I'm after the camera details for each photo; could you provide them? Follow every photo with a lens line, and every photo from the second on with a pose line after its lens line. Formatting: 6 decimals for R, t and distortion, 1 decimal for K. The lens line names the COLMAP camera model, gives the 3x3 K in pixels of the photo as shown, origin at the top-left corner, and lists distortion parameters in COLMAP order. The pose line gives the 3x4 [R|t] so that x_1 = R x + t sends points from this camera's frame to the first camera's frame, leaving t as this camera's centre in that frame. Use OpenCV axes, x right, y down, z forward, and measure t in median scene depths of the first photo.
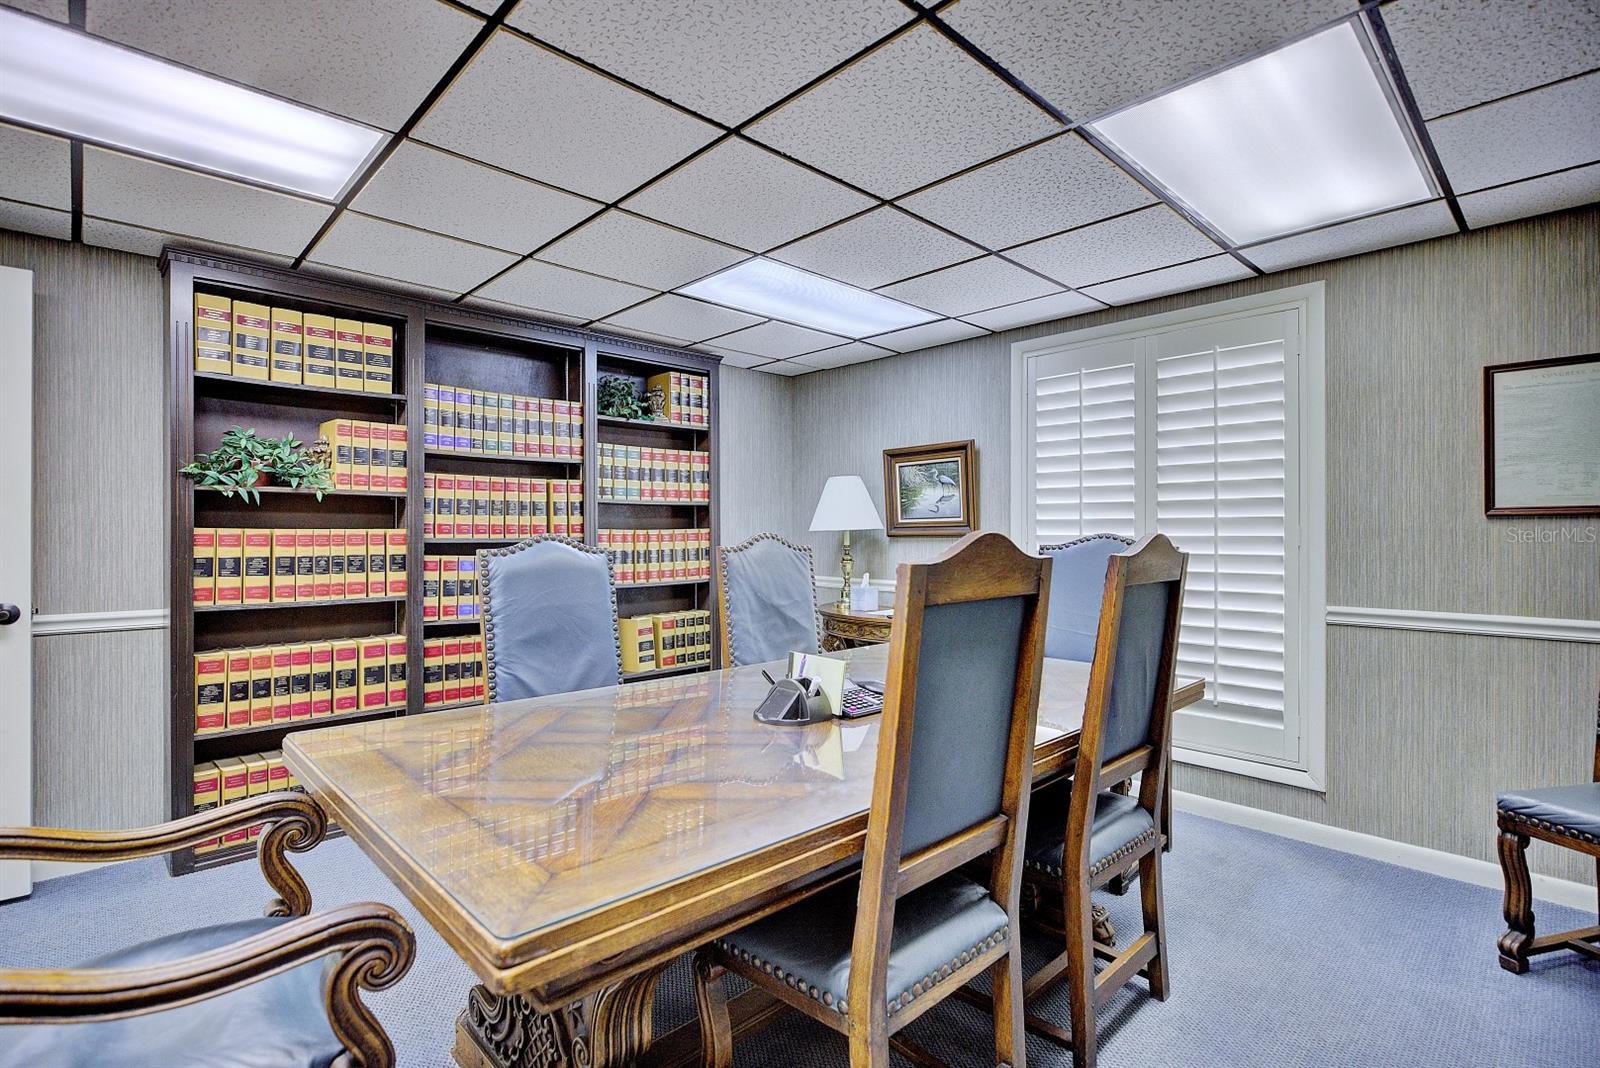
lens RADIAL K [[742.8, 0, 800.7], [0, 742.8, 533.1], [0, 0, 1]] dist [-0.003712, 0.000374]
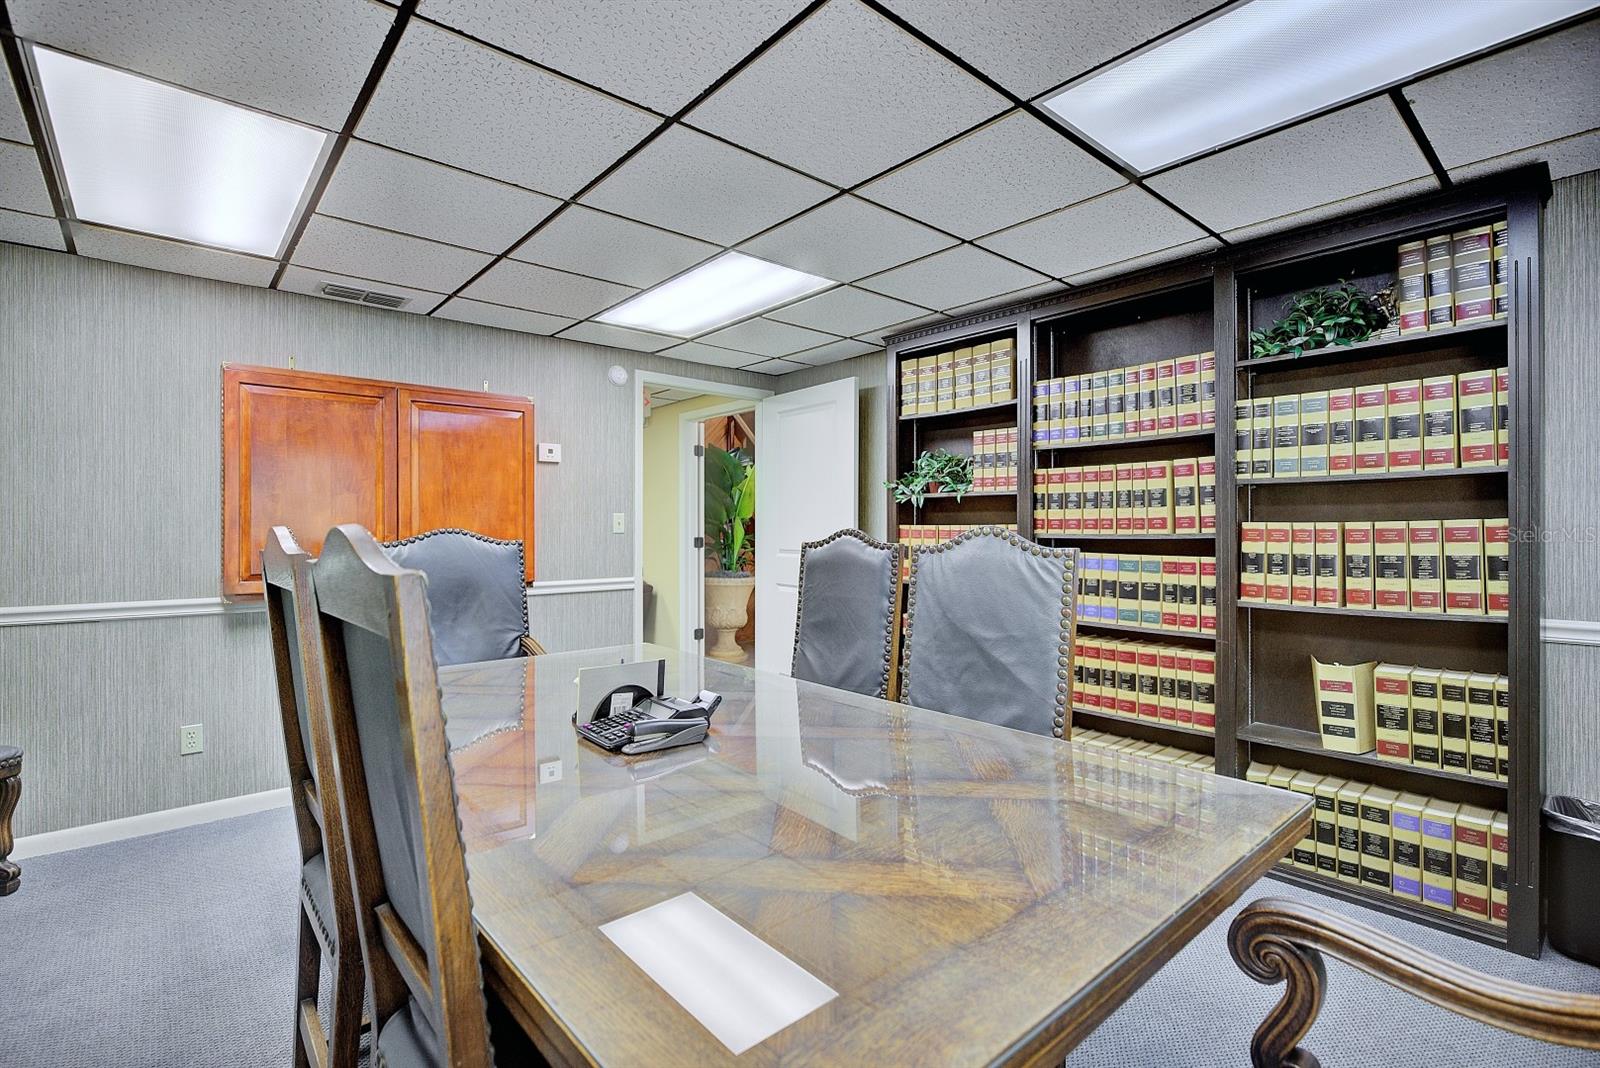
lens RADIAL K [[742.8, 0, 801.4], [0, 742.8, 529.7], [0, 0, 1]] dist [-0.003712, 0.000374]
pose [[-0.041858, 0.000558, -0.999123, 0.478525], [0.002189, 0.999997, 0.000466, 0.000509], [0.999121, -0.002167, -0.041859, 0.649119]]
